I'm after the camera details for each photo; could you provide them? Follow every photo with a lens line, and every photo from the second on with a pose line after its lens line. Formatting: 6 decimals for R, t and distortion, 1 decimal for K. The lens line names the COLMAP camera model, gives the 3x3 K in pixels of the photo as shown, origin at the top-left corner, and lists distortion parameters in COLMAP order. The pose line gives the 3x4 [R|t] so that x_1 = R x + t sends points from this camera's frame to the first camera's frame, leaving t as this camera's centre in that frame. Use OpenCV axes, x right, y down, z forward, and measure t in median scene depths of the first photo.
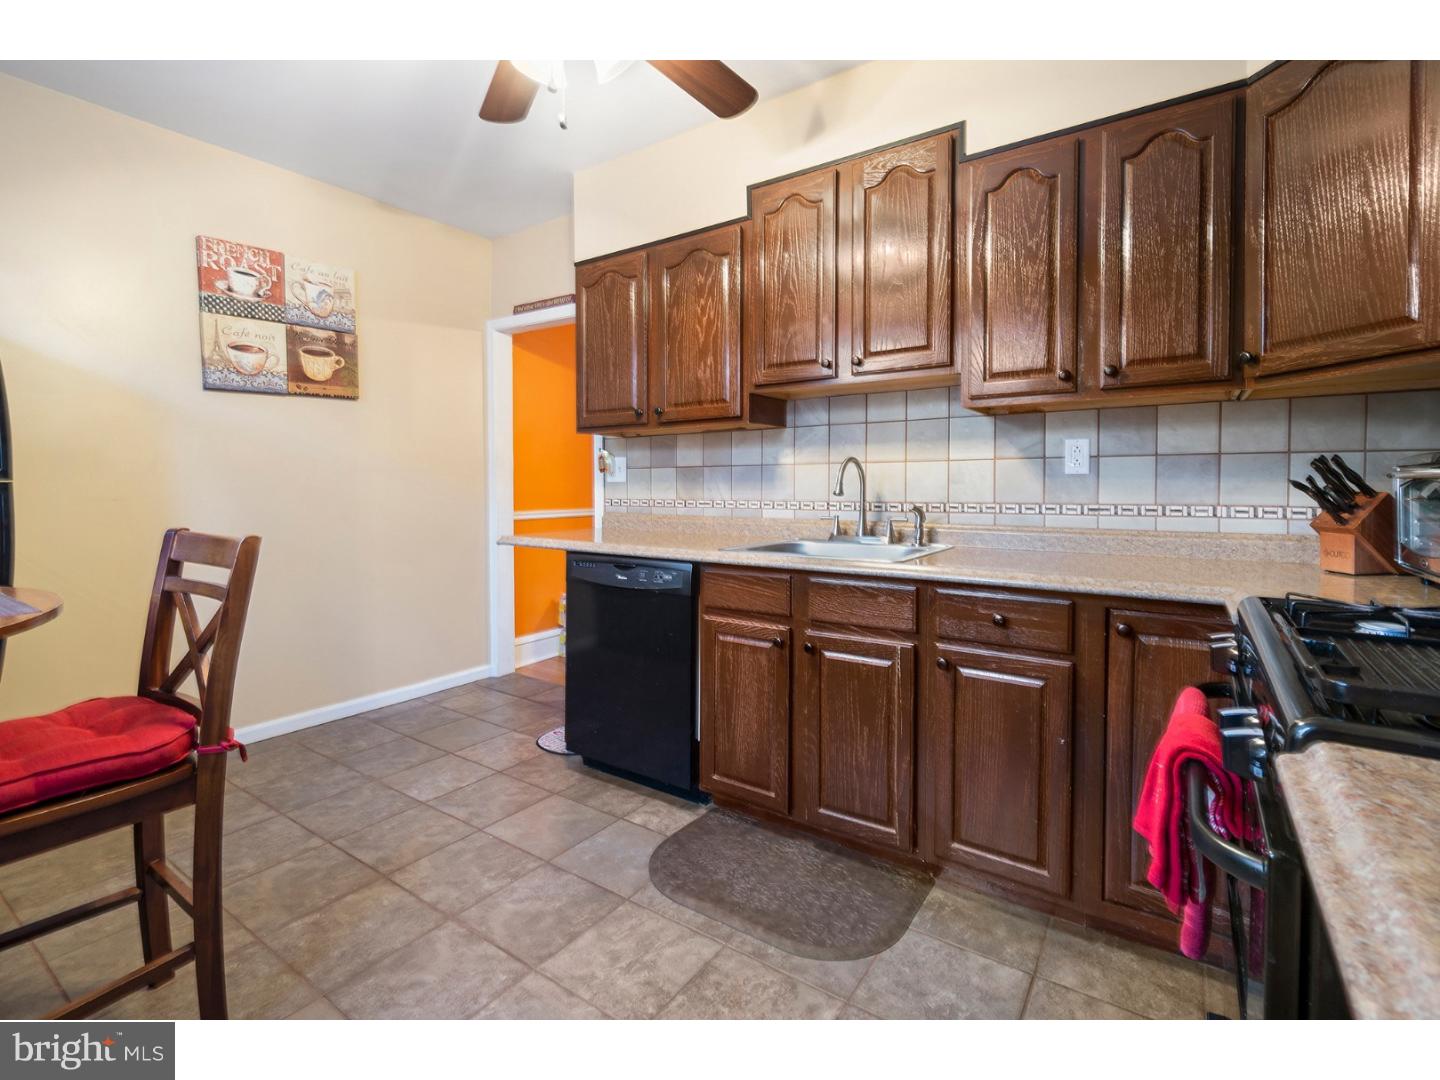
lens RADIAL K [[652.2, 0, 716.8], [0, 652.2, 488.1], [0, 0, 1]] dist [0.005578, -0.000960]
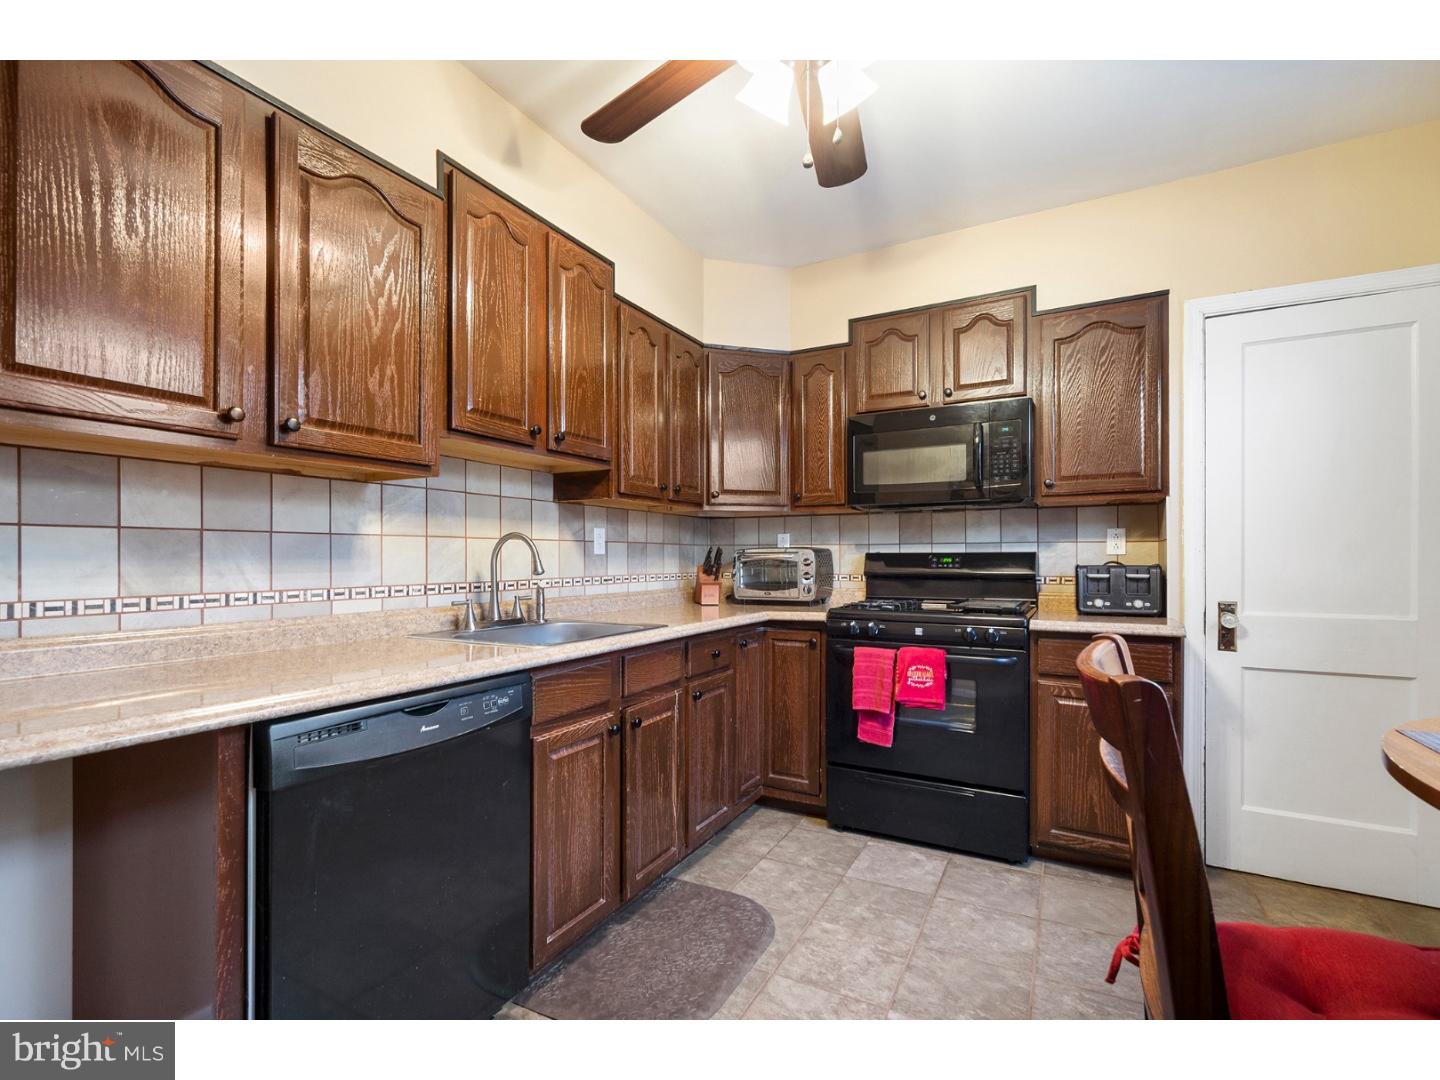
lens RADIAL K [[701.3, 0, 685.6], [0, 701.3, 557.8], [0, 0, 1]] dist [0.006433, 0.000337]
pose [[-0.102078, 0.003113, 0.994771, -0.869628], [0.006065, 0.999978, -0.002507, -0.009669], [-0.994758, 0.005777, -0.102095, 0.938355]]
